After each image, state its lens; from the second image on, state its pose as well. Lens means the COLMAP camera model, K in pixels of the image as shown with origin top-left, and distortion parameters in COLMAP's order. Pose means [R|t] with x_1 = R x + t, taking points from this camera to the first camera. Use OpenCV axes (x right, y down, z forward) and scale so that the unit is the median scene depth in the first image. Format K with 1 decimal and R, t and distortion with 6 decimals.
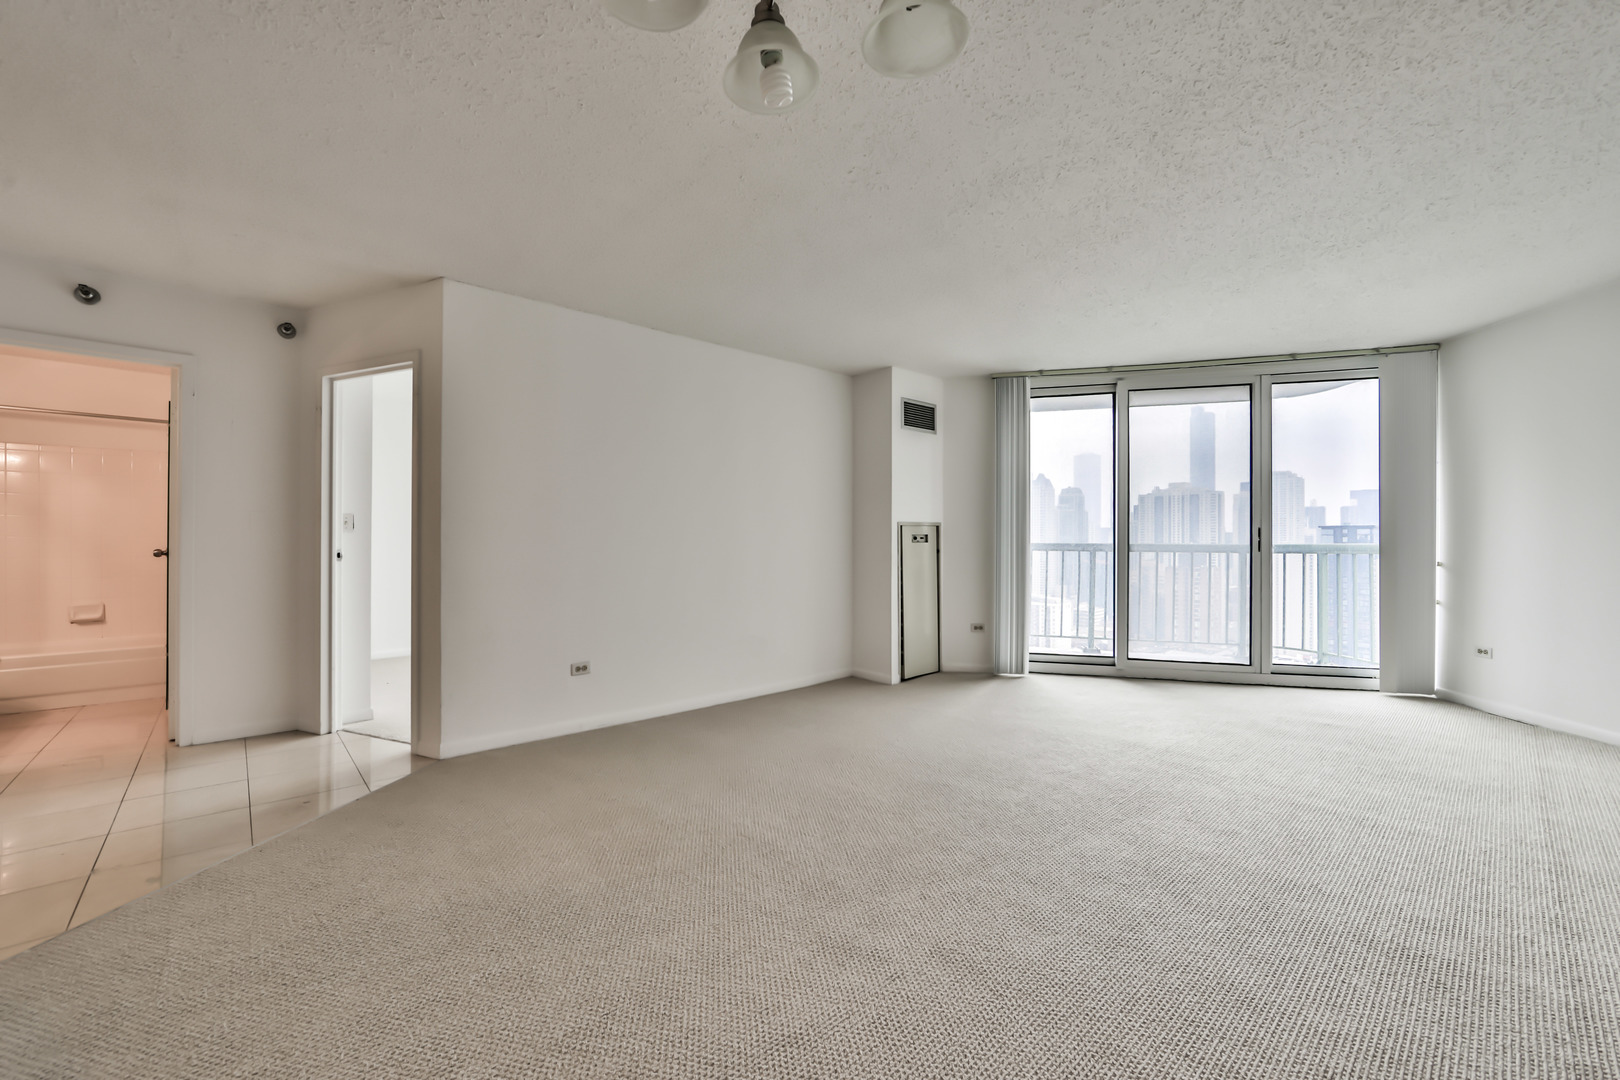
lens RADIAL K [[639.3, 0, 804.8], [0, 639.3, 540.0], [0, 0, 1]] dist [-0.009899, 0.000683]
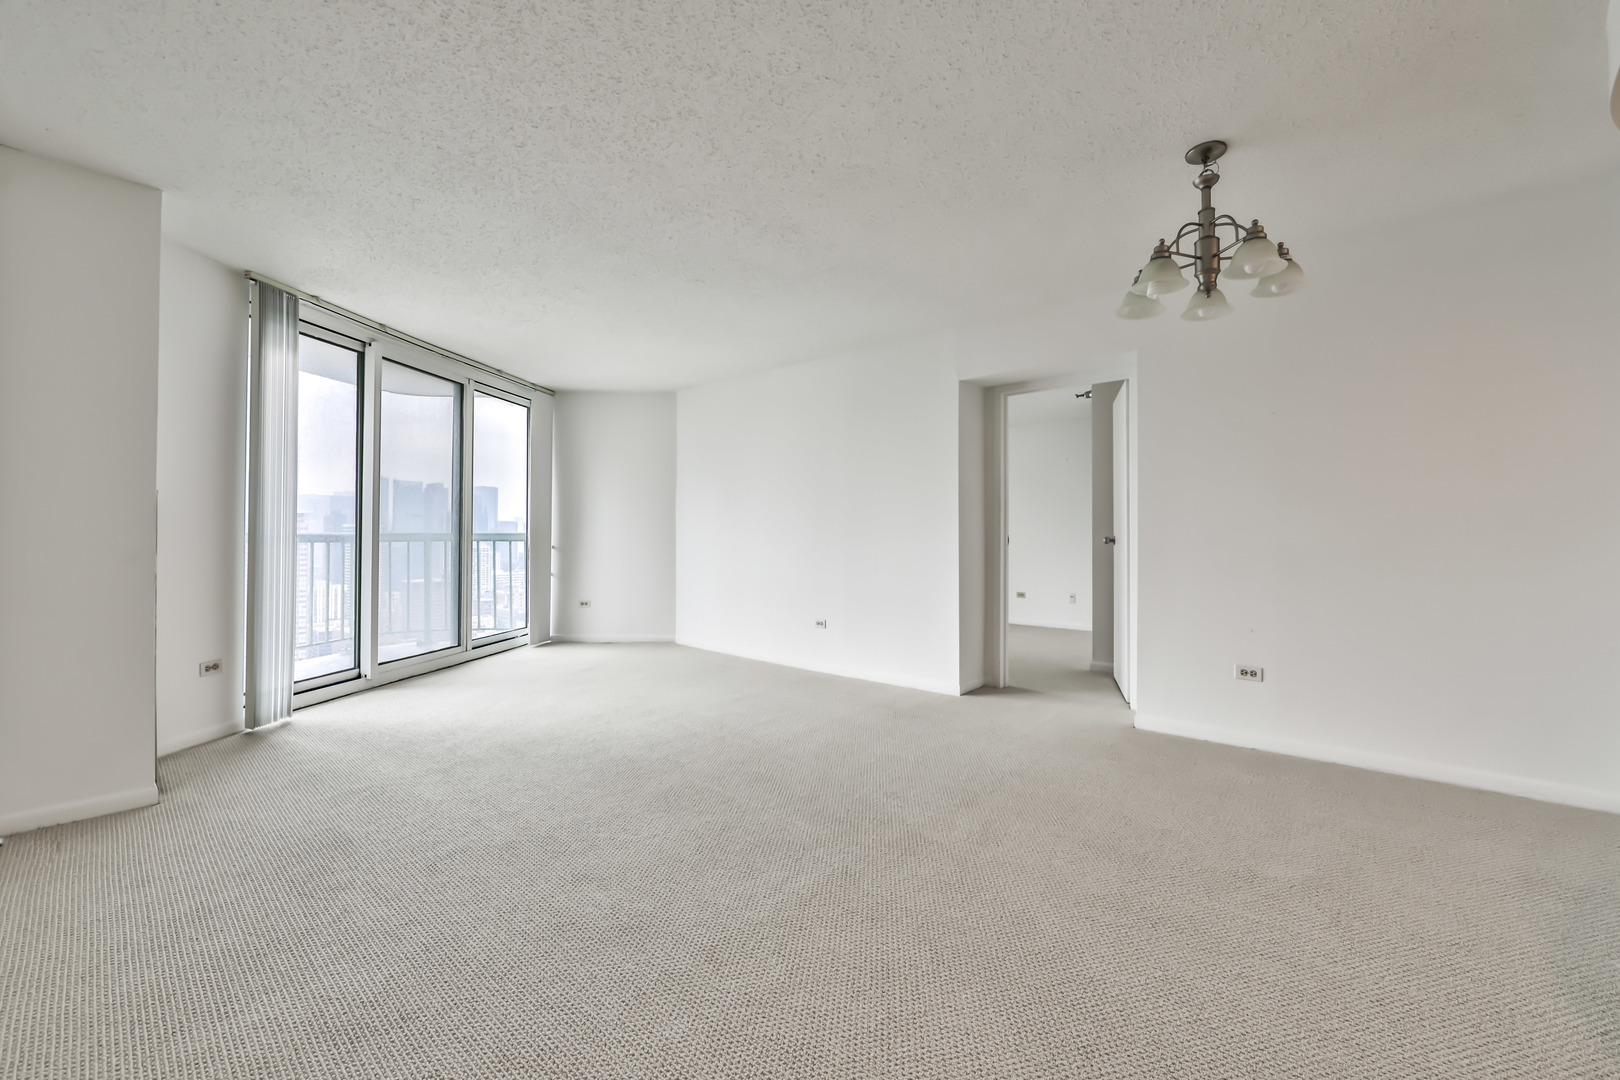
lens RADIAL K [[639.3, 0, 804.8], [0, 639.3, 540.0], [0, 0, 1]] dist [-0.009899, 0.000683]
pose [[-0.104993, -0.011166, 0.994410, -0.439042], [-0.010702, 0.999892, 0.010097, 0.001175], [-0.994415, -0.009582, -0.105101, 0.540664]]
